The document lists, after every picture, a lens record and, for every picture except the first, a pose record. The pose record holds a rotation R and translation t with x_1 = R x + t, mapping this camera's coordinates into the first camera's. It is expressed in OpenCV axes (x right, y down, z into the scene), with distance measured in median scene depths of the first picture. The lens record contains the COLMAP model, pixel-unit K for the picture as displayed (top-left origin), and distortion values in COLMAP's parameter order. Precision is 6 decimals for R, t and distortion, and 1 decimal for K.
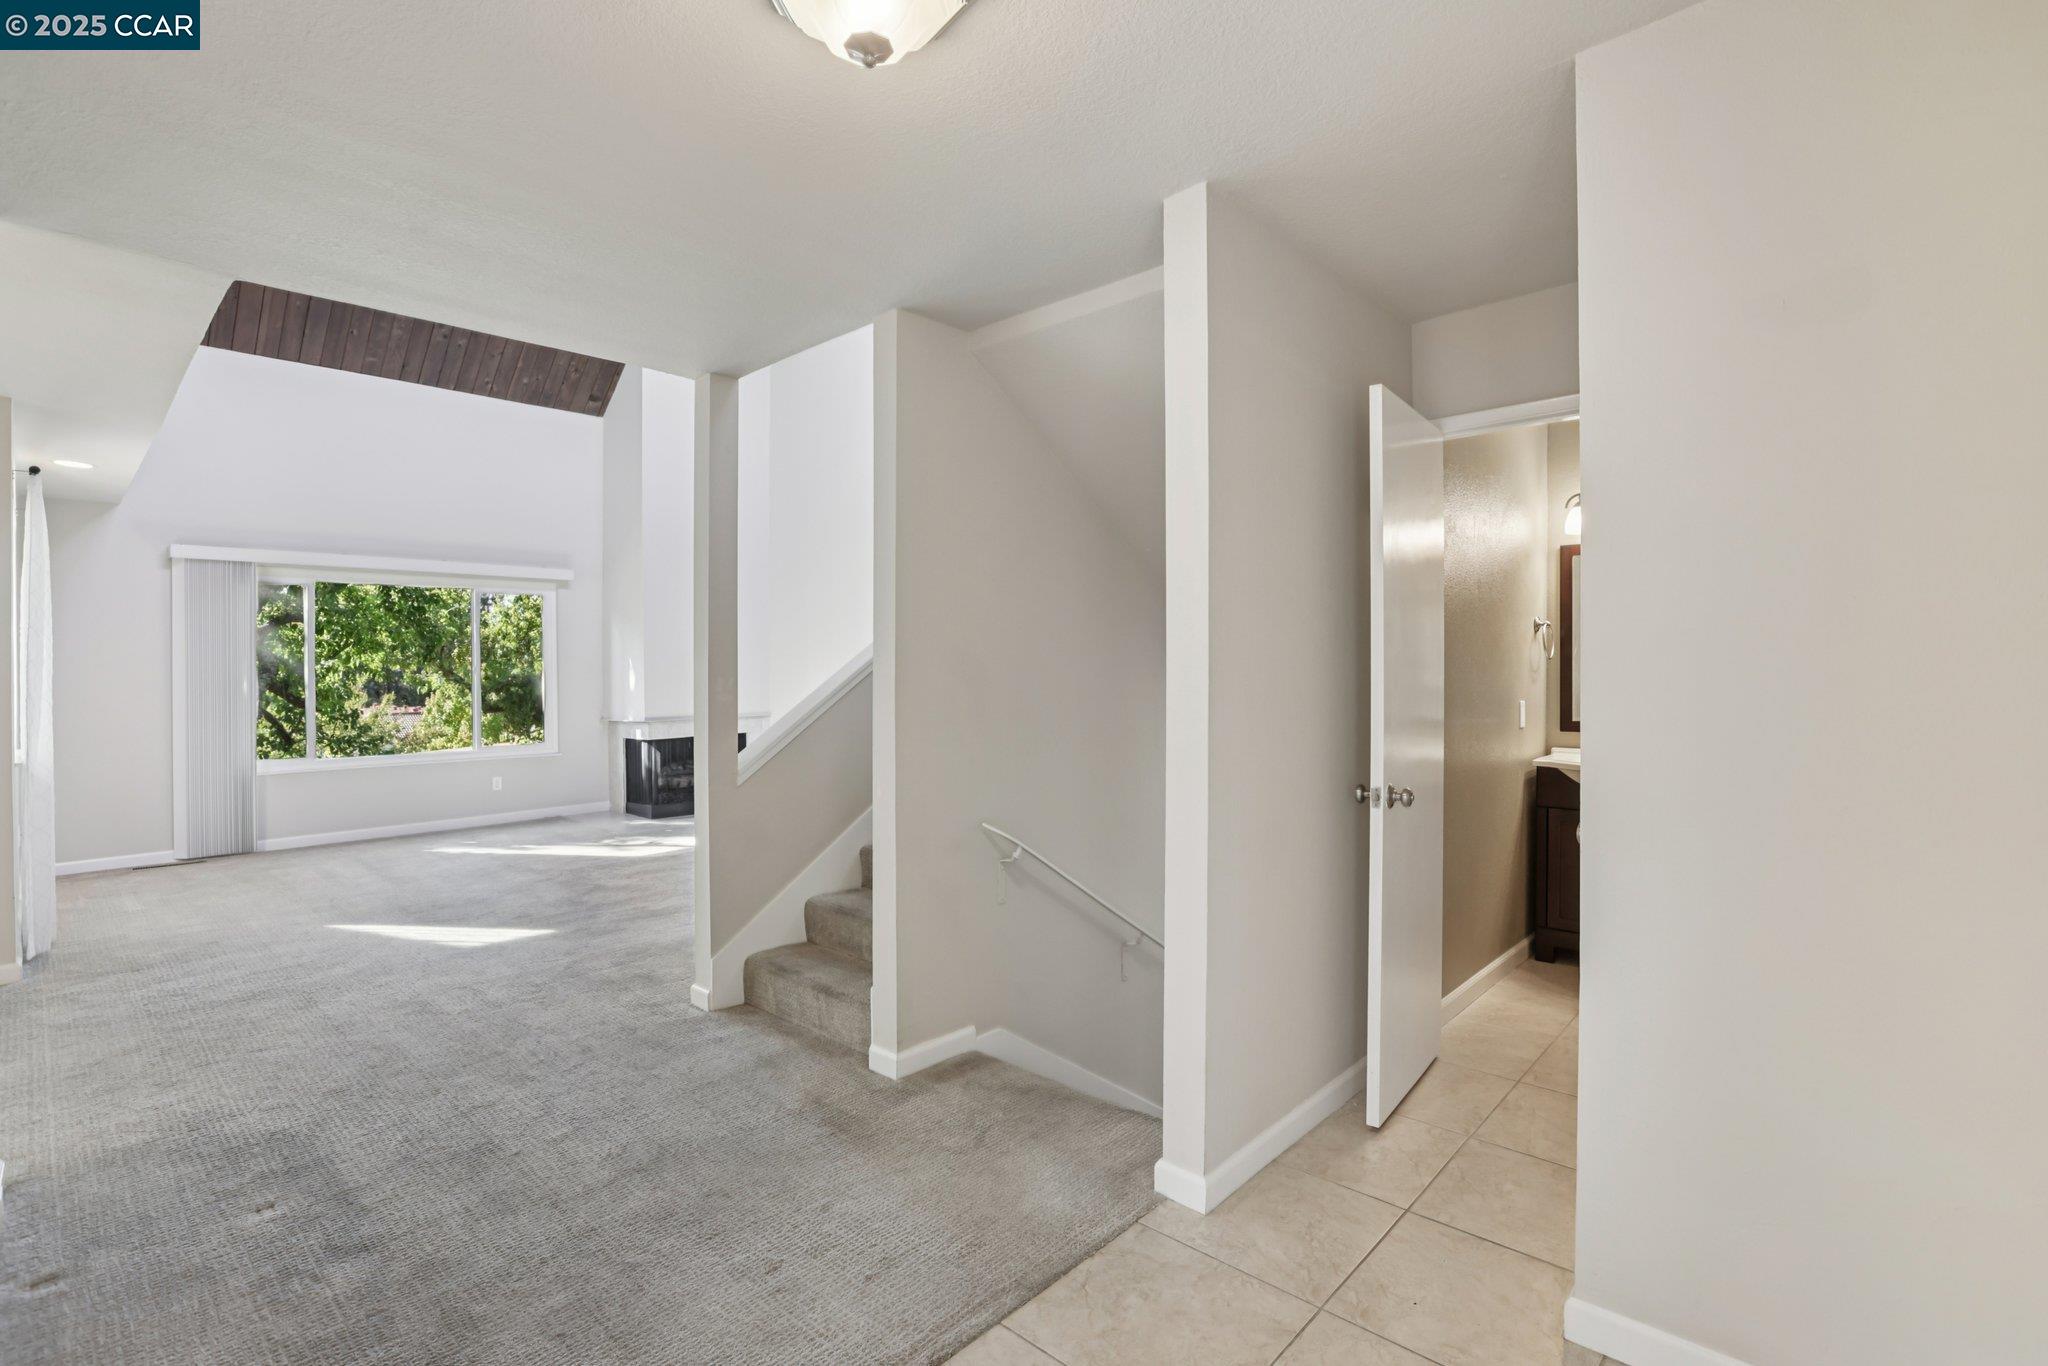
lens RADIAL K [[958.2, 0, 1028.1], [0, 958.2, 676.7], [0, 0, 1]] dist [-0.052280, 0.020412]
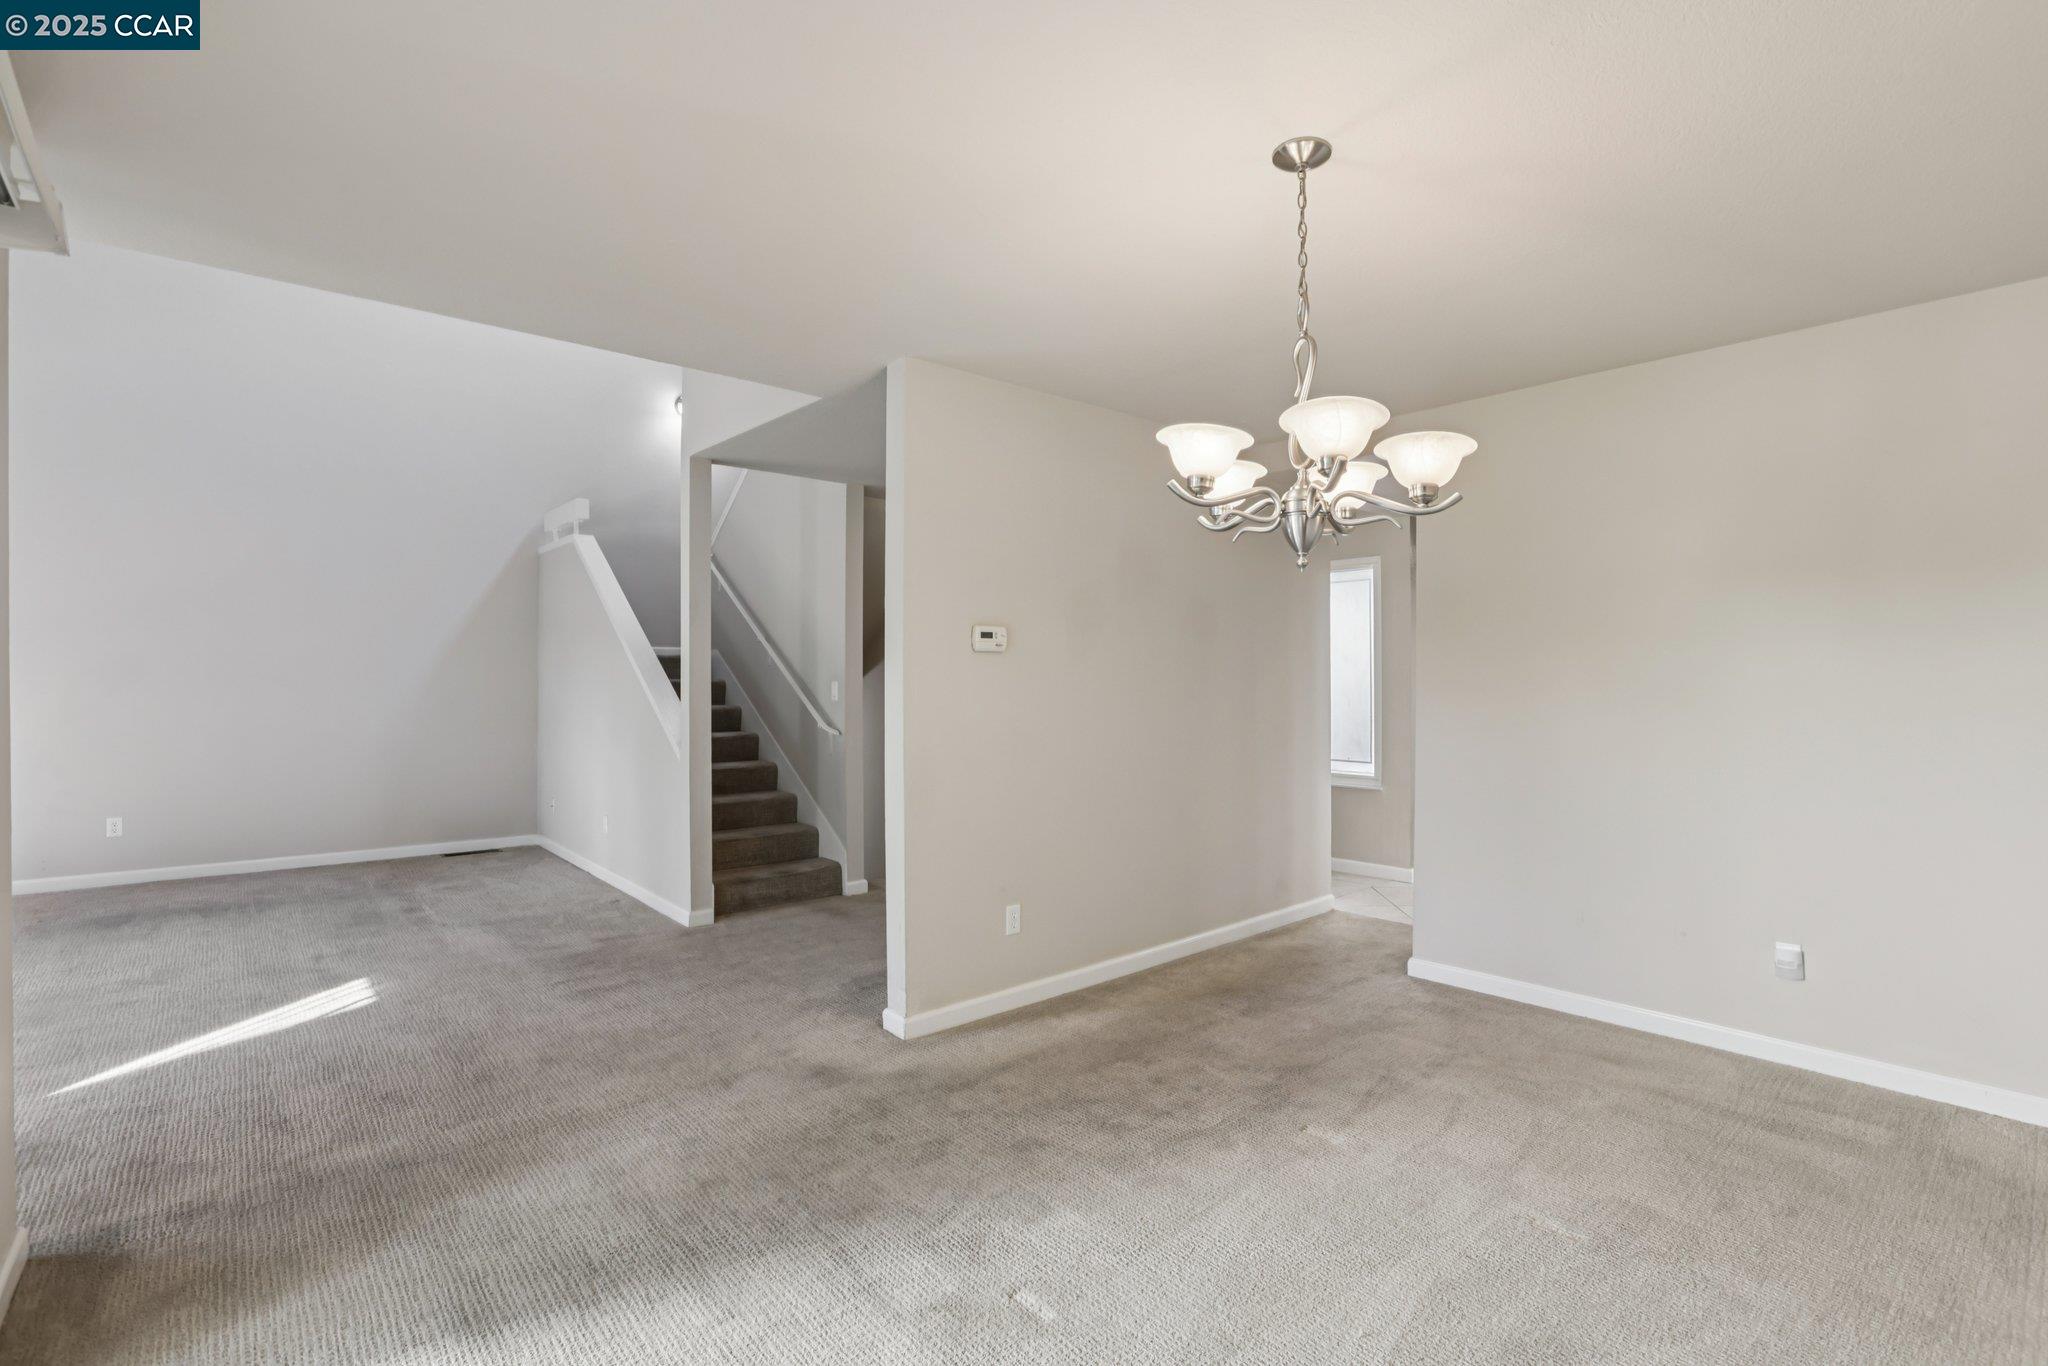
lens RADIAL K [[947.9, 0, 1020.9], [0, 947.9, 672.7], [0, 0, 1]] dist [-0.035922, 0.000412]
pose [[0.103056, 0.003752, 0.994669, -1.738337], [0.010170, 0.999937, -0.004825, 0.006000], [-0.994624, 0.010613, 0.103011, 0.436510]]
